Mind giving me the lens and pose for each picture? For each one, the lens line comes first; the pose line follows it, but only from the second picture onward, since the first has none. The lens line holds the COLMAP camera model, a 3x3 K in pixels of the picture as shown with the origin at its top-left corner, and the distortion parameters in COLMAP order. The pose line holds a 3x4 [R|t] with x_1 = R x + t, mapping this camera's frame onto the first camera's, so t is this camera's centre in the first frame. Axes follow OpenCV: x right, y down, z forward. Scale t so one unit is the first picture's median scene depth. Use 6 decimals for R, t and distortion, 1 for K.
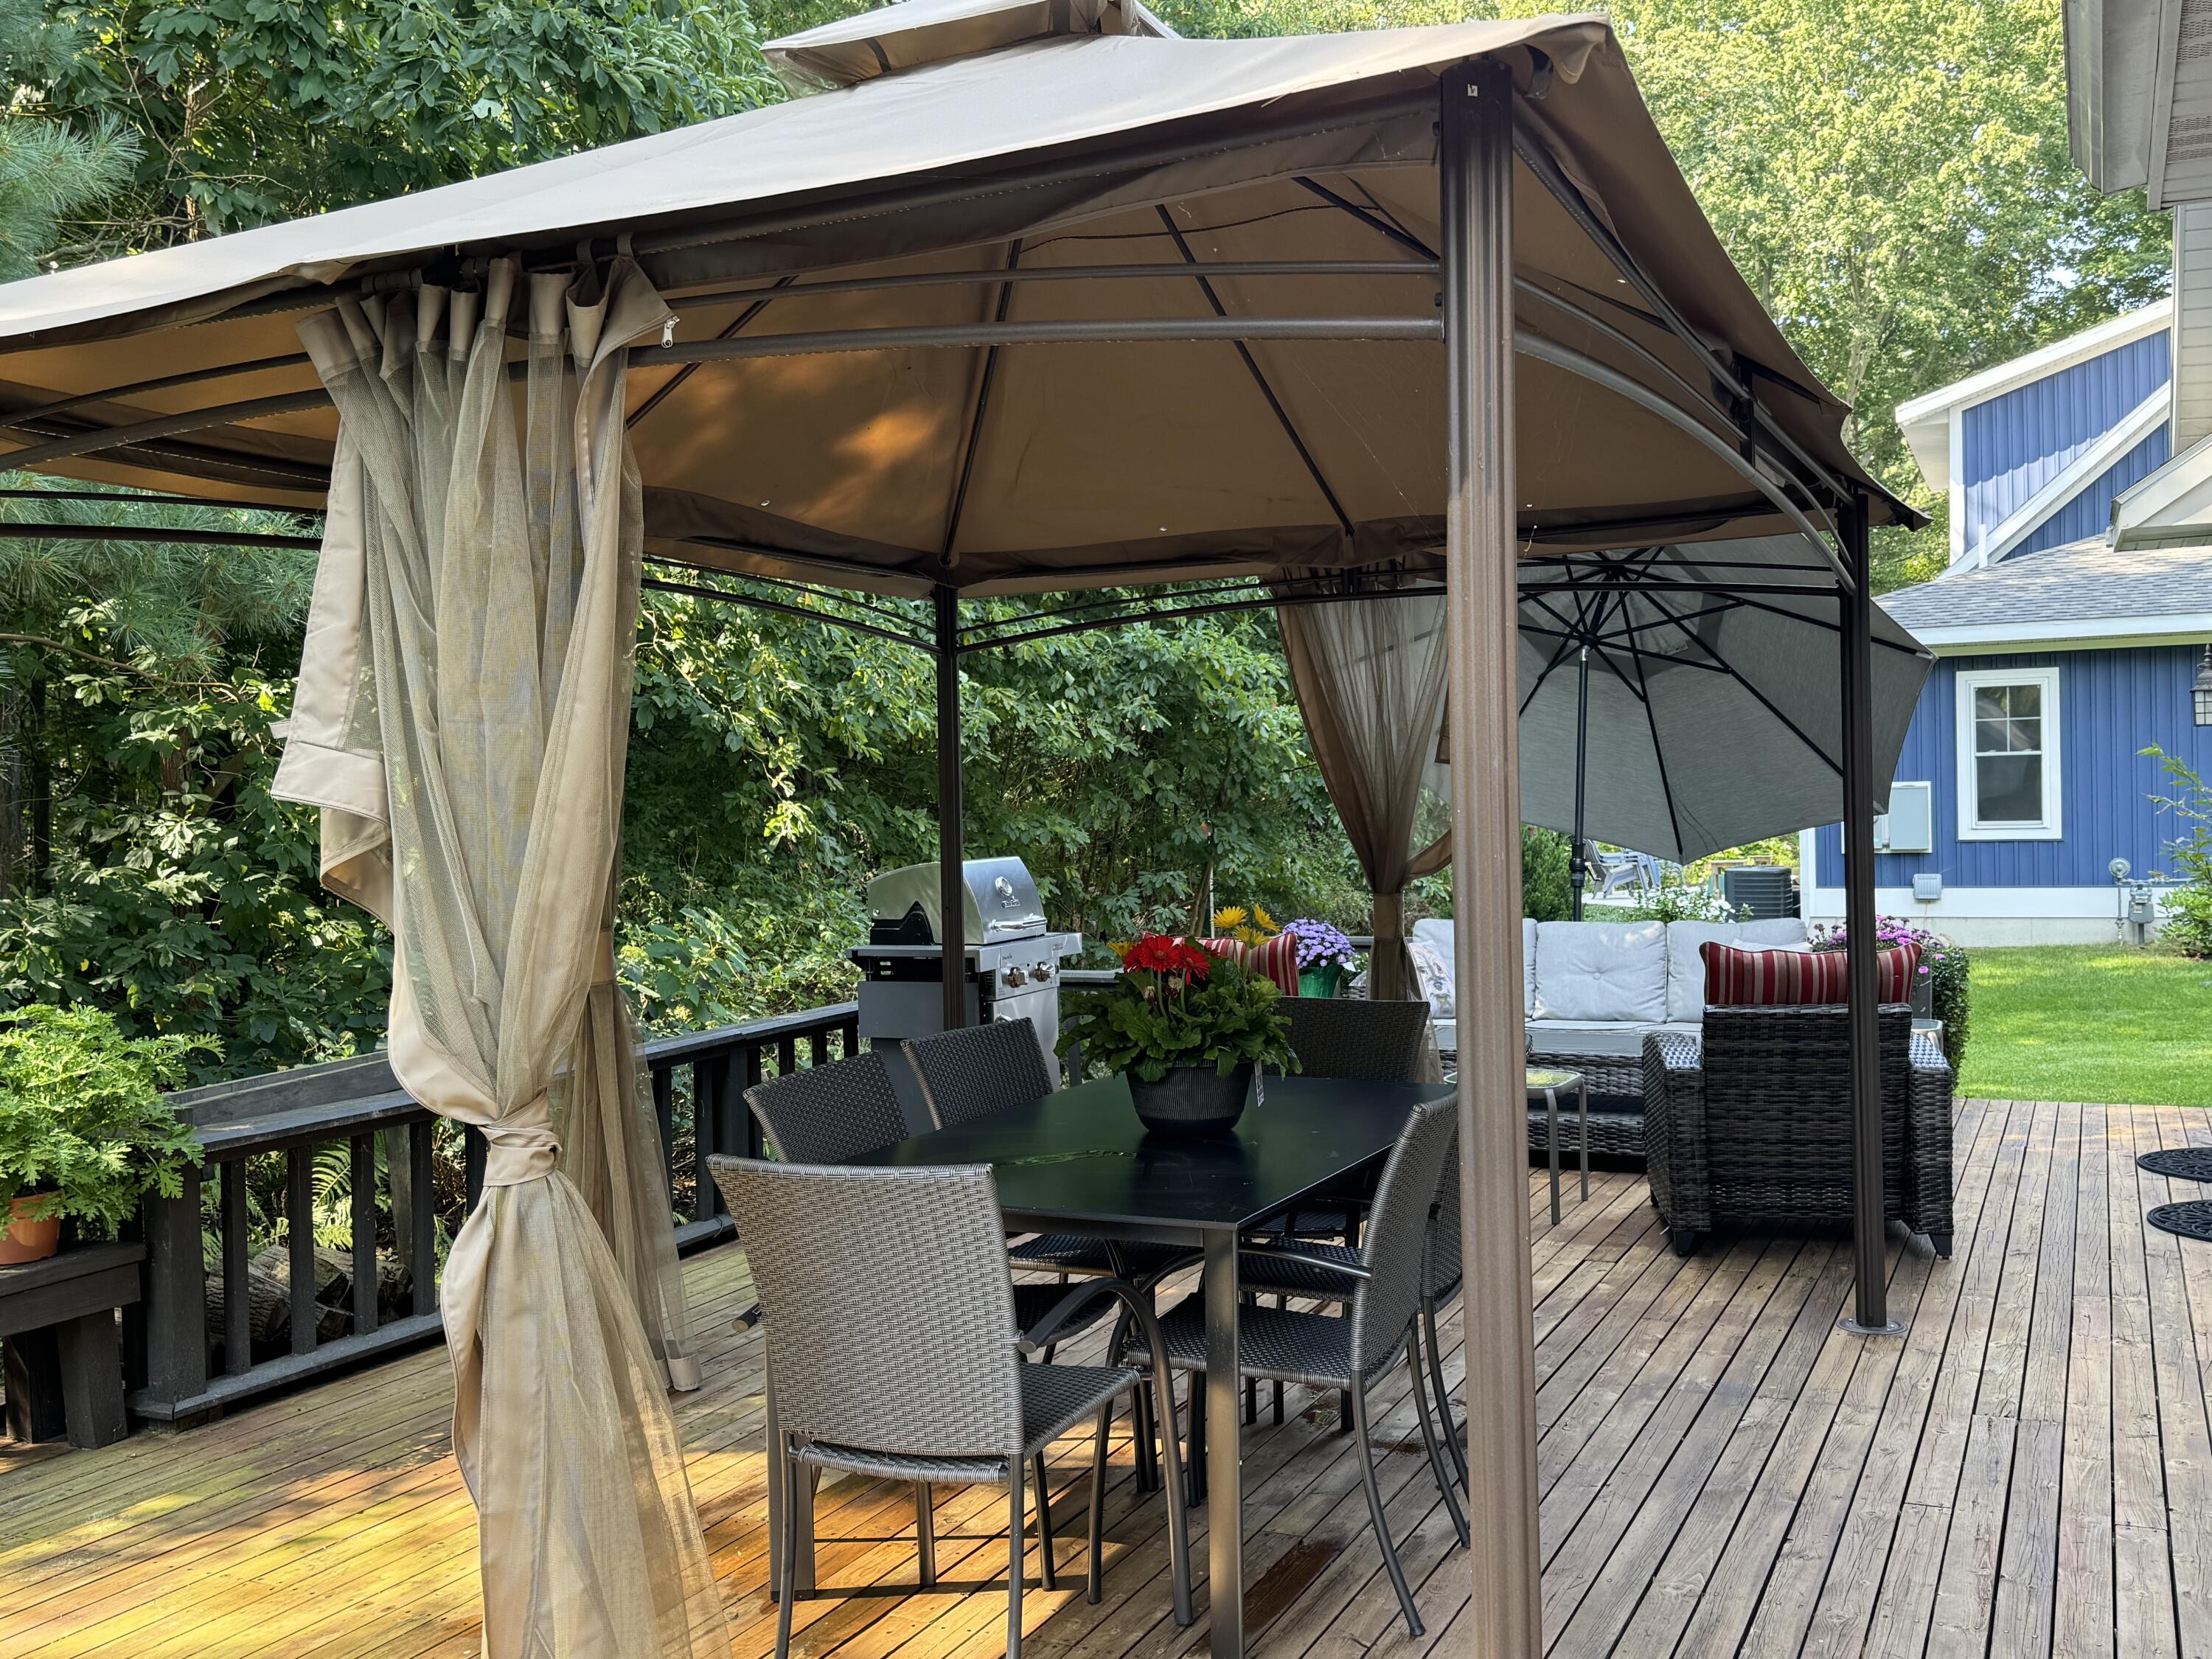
lens RADIAL K [[2002.6, 0, 1124.0], [0, 2002.6, 848.4], [0, 0, 1]] dist [0.190177, -0.335758]
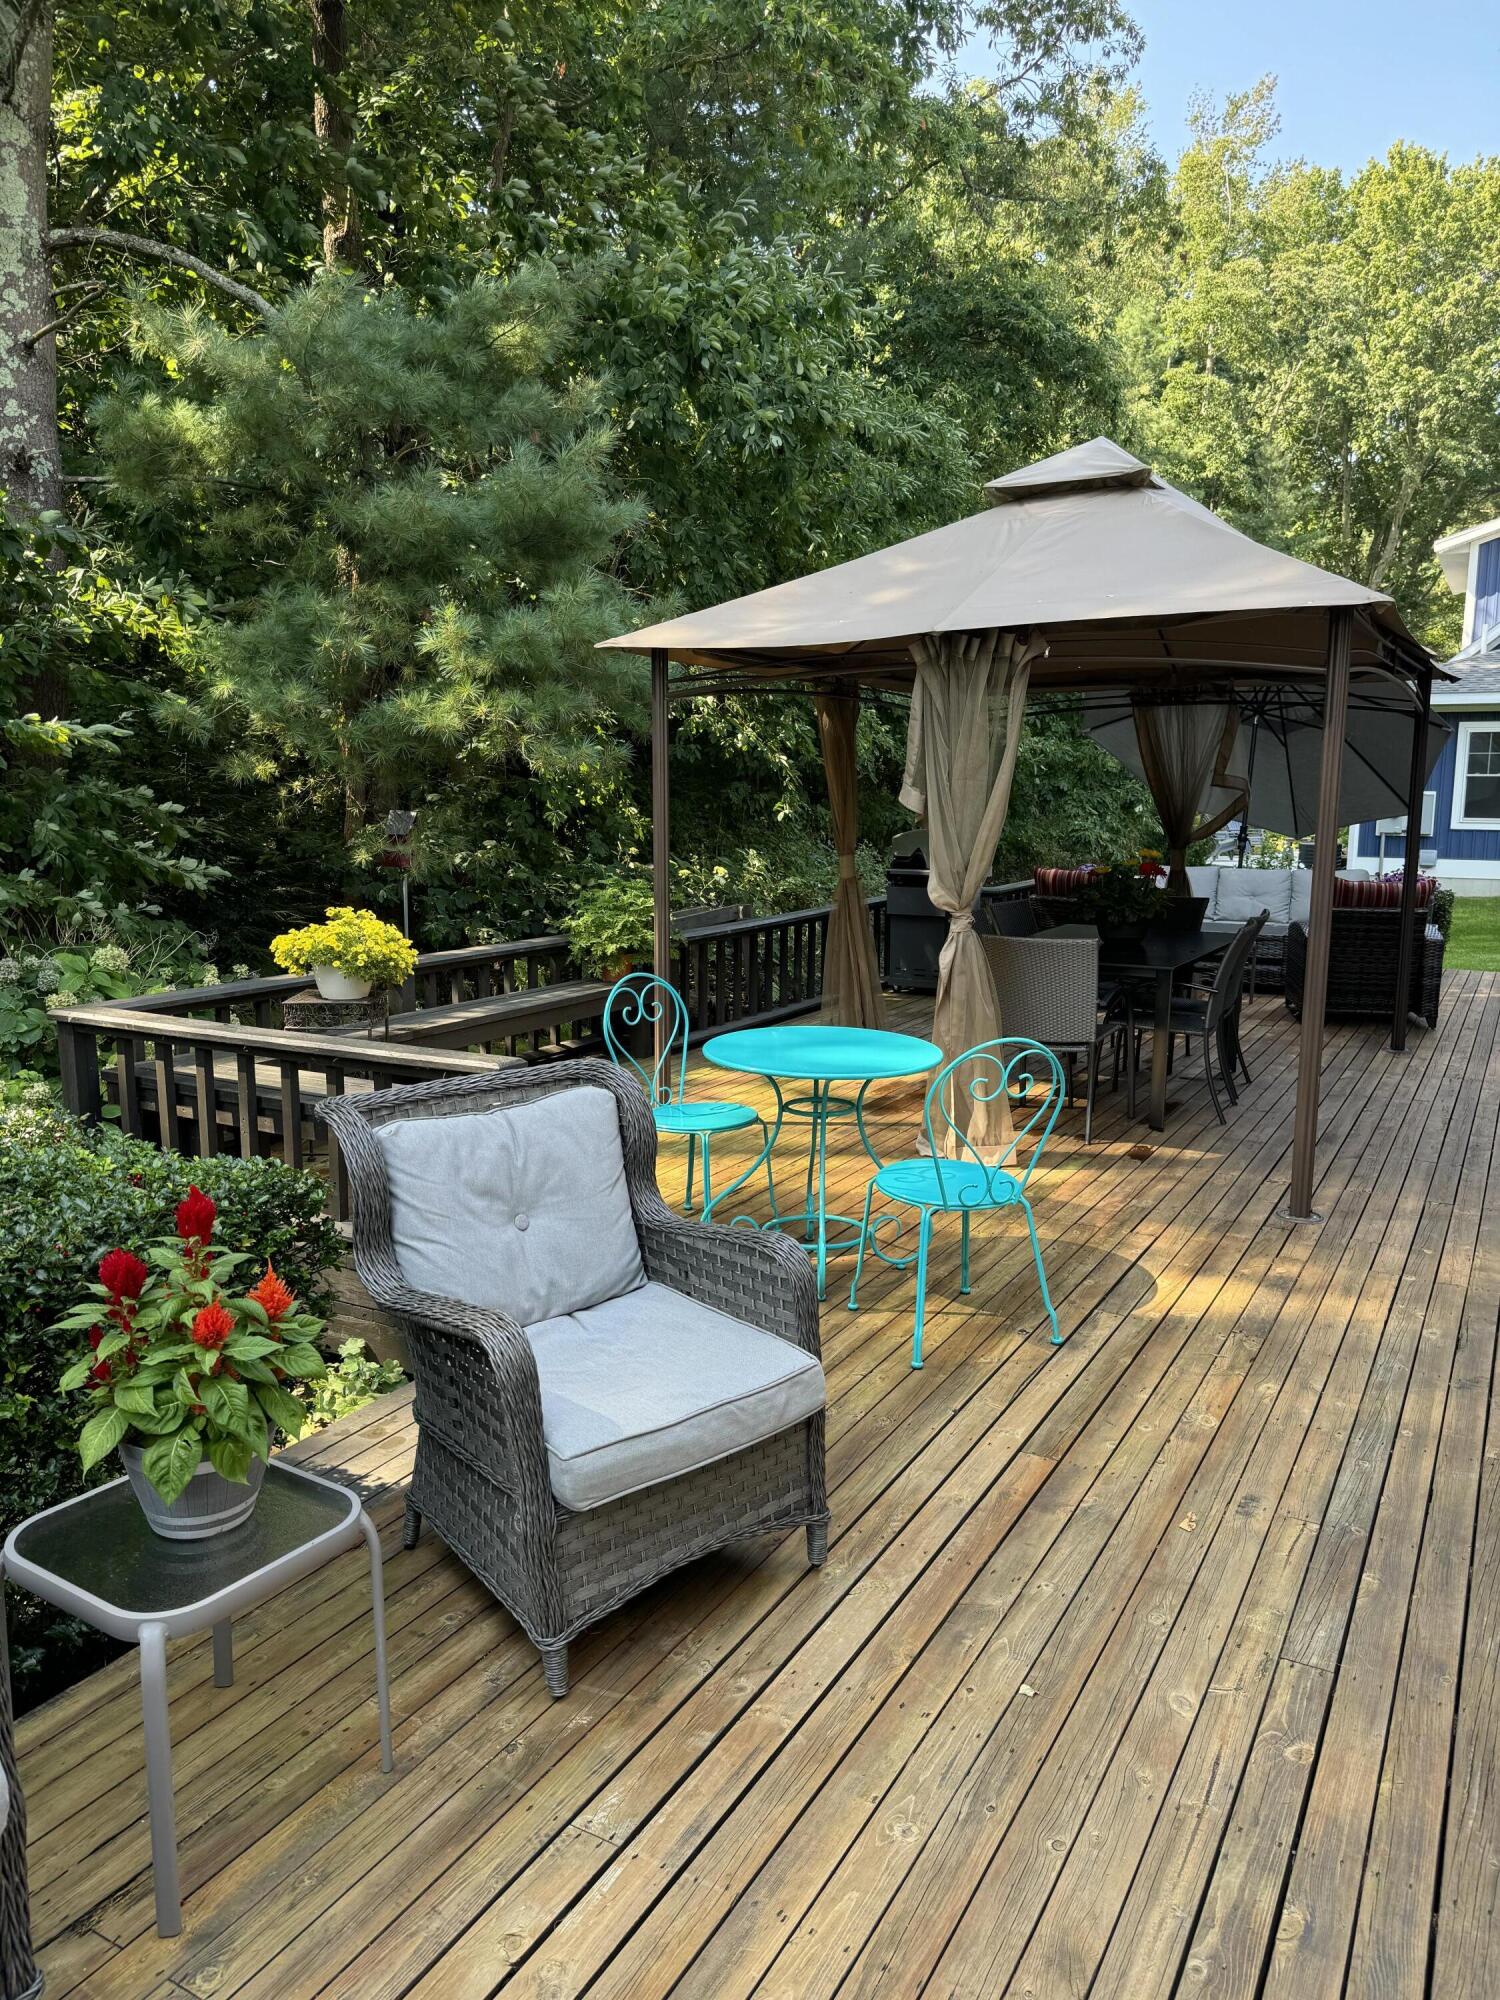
lens RADIAL K [[1394.6, 0, 742.0], [0, 1394.6, 994.9], [0, 0, 1]] dist [0.074142, -0.094573]
pose [[0.996986, 0.037151, -0.068112, -0.063060], [-0.028305, 0.991560, 0.126524, 0.000334], [0.072238, -0.124215, 0.989622, -0.145061]]
